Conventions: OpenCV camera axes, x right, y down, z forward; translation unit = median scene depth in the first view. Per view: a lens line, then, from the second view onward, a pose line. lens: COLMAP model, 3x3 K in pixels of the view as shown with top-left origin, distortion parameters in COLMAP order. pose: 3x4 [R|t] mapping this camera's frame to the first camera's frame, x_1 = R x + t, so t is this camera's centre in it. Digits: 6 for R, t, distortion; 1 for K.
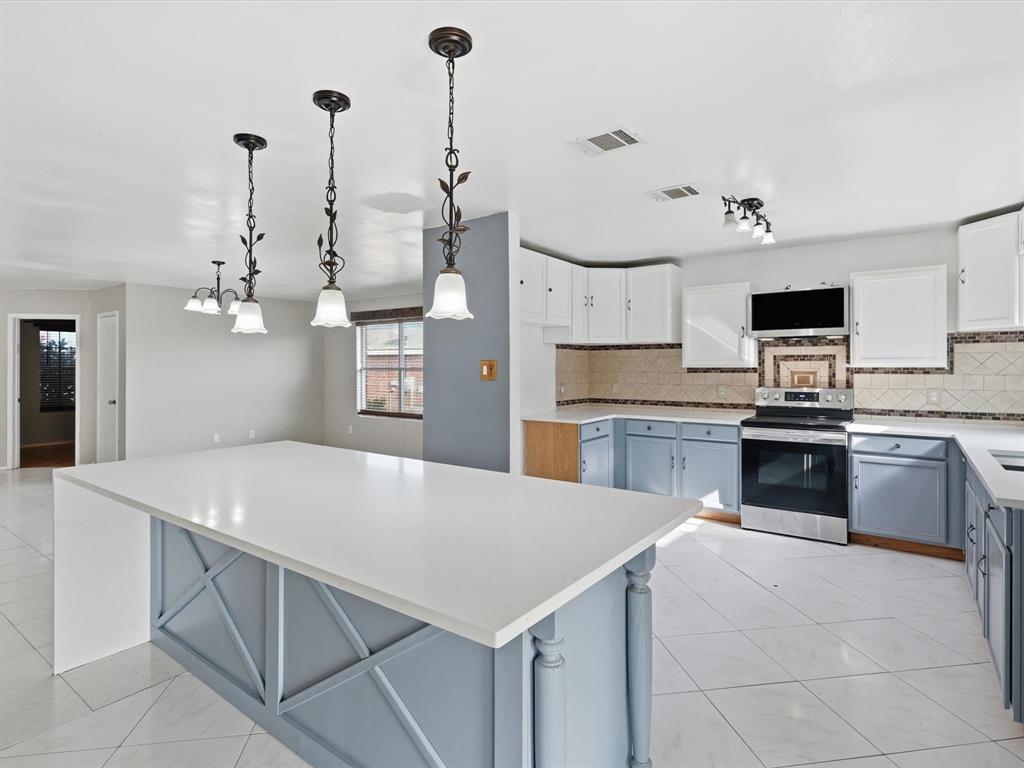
lens RADIAL K [[536.1, 0, 514.8], [0, 536.1, 370.1], [0, 0, 1]] dist [-0.002684, 0.000165]
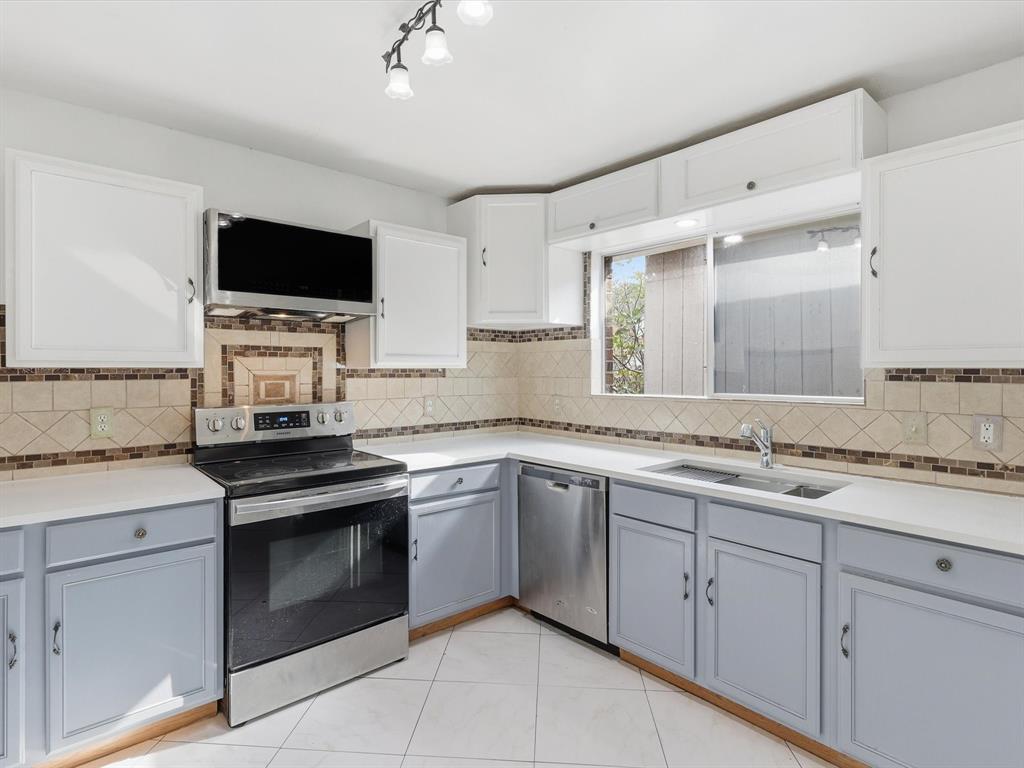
lens RADIAL K [[539.2, 0, 512.1], [0, 539.2, 372.3], [0, 0, 1]] dist [-0.006095, 0.001320]
pose [[0.216610, -0.000519, 0.976258, 0.035721], [0.006540, 0.999978, -0.000919, 0.001536], [-0.976236, 0.006584, 0.216609, 0.637050]]
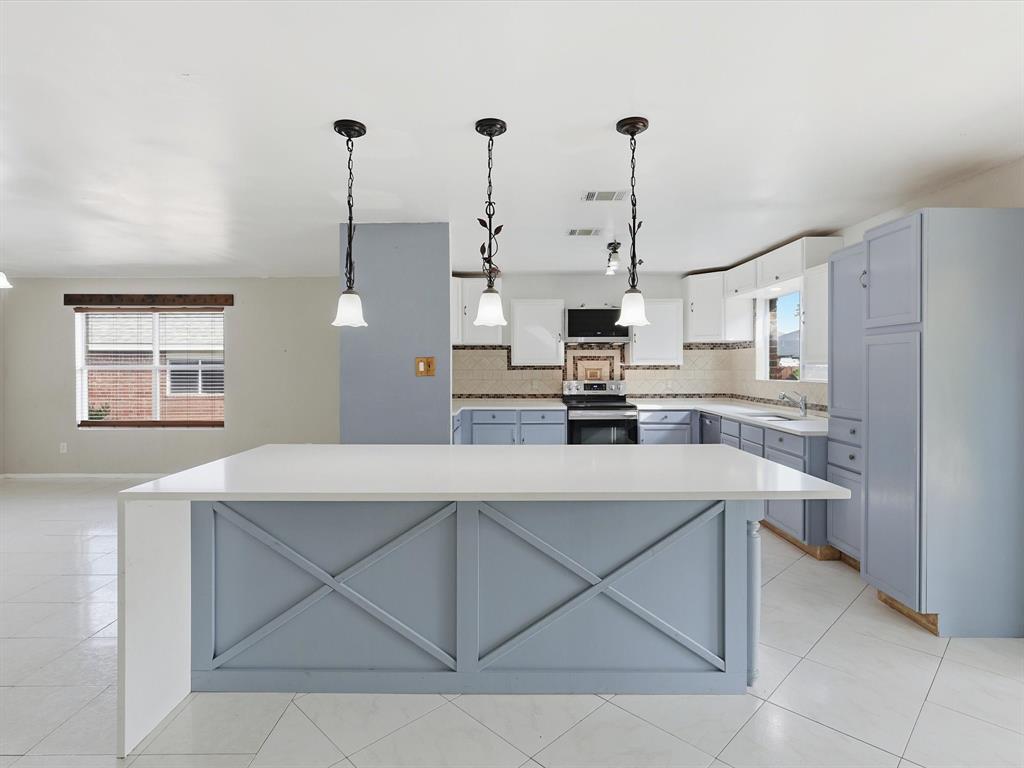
lens RADIAL K [[539.2, 0, 512.1], [0, 539.2, 372.3], [0, 0, 1]] dist [-0.006095, 0.001320]
pose [[0.807576, -0.005597, 0.589737, -0.435145], [0.004031, 0.999984, 0.003970, 0.006460], [-0.589750, -0.000829, 0.807586, 0.021466]]
